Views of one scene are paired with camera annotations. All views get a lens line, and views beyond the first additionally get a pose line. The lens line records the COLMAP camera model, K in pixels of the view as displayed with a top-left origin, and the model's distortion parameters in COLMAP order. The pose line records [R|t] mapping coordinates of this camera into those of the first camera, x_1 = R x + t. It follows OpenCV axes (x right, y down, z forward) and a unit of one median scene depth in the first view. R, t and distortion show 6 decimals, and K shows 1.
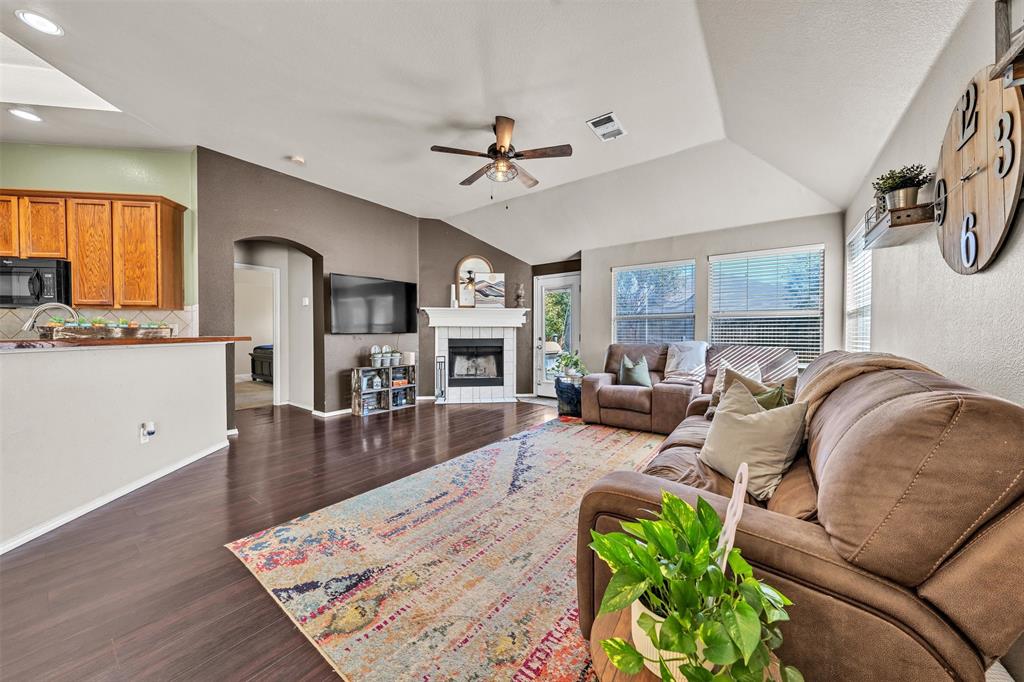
lens RADIAL K [[352.0, 0, 512.0], [0, 352.0, 341.0], [0, 0, 1]] dist [-0.000746, -0.000058]
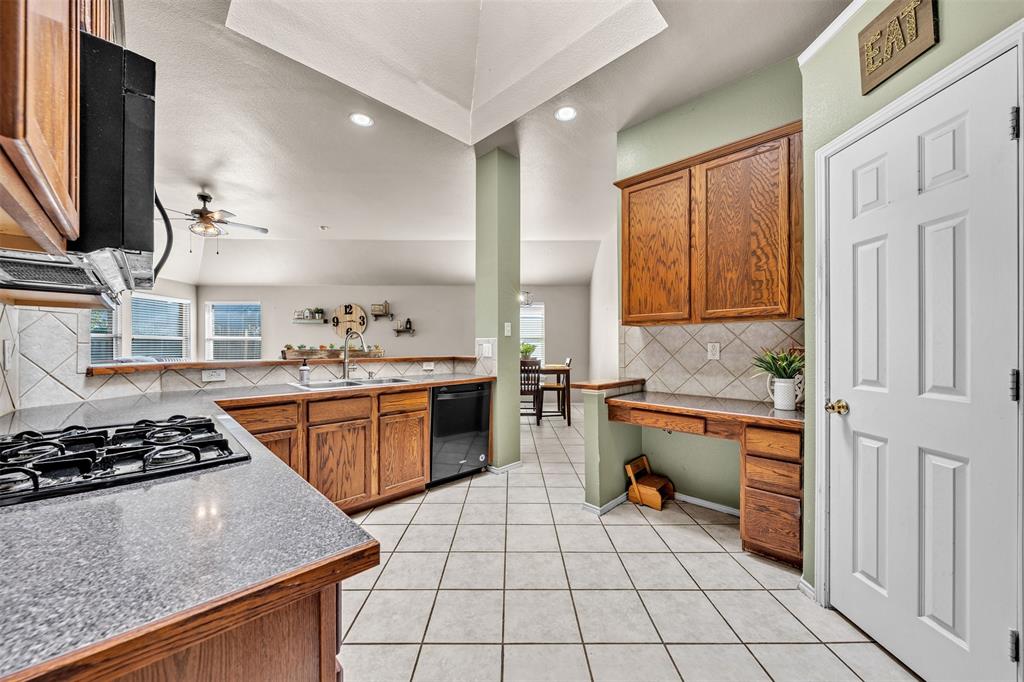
lens RADIAL K [[362.0, 0, 512.0], [0, 362.0, 341.0], [0, 0, 1]] dist [-0.000153, -0.000001]
pose [[-0.596647, 0.005738, 0.802483, -2.735674], [0.016746, 0.999846, 0.005302, -0.081232], [-0.802329, 0.016601, -0.596651, 1.348252]]
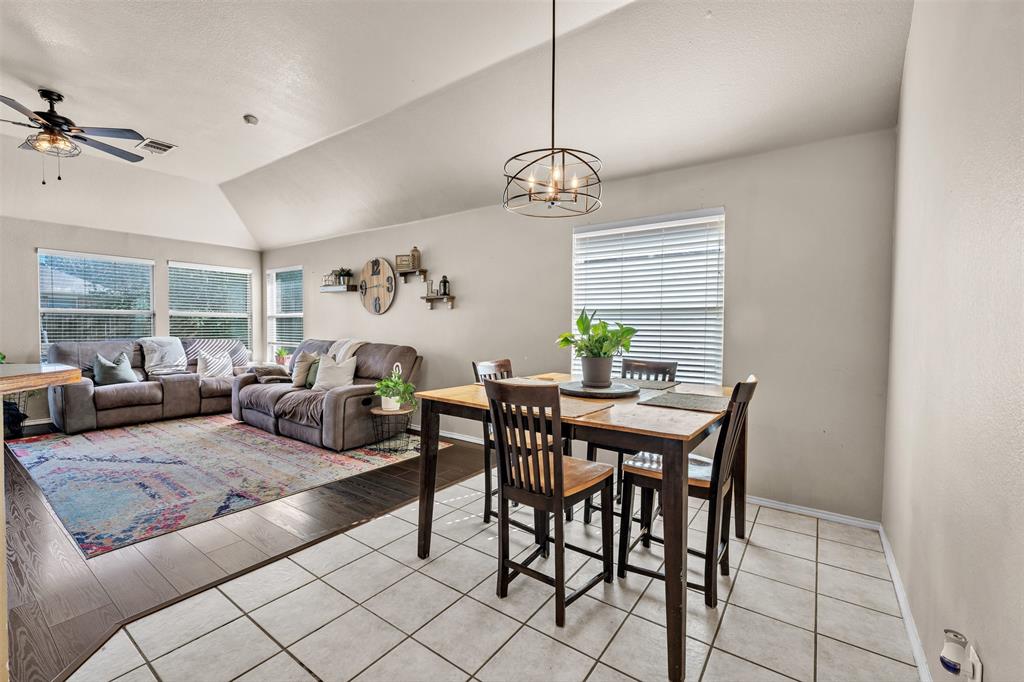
lens RADIAL K [[422.5, 0, 512.2], [0, 422.5, 326.2], [0, 0, 1]] dist [-0.000676, -0.000113]
pose [[-0.018509, -0.004743, 0.999817, -1.625687], [0.016872, 0.999845, 0.005055, -0.039602], [-0.999686, 0.016963, -0.018426, -0.139099]]
